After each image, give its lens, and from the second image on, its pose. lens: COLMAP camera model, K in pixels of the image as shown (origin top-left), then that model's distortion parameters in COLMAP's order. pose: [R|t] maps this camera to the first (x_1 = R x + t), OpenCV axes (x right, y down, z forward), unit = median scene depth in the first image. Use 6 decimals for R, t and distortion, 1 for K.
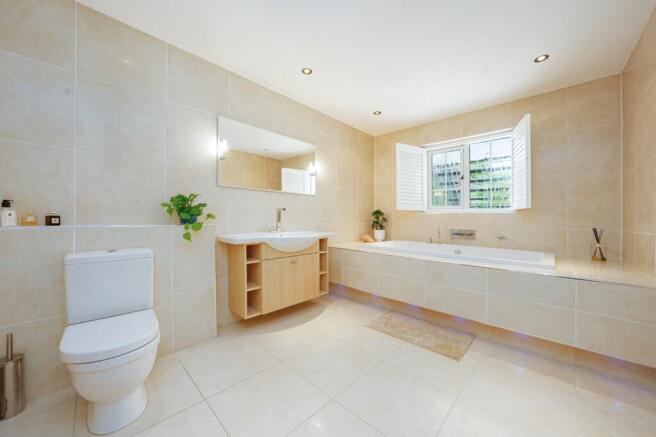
lens RADIAL K [[232.5, 0, 328.0], [0, 232.5, 218.5], [0, 0, 1]] dist [-0.000084, 0.000119]
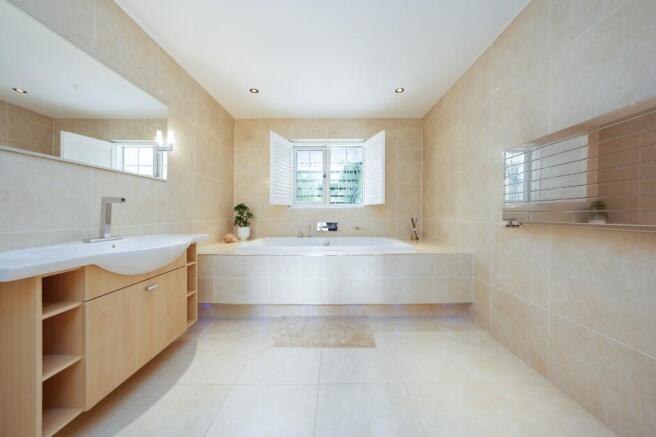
lens RADIAL K [[228.7, 0, 328.3], [0, 228.7, 211.9], [0, 0, 1]] dist [0.000019, 0.000184]
pose [[0.738265, -0.009408, 0.674445, -0.173045], [0.014080, 0.999900, -0.001464, -0.002444], [-0.674364, 0.010577, 0.738324, 0.216661]]
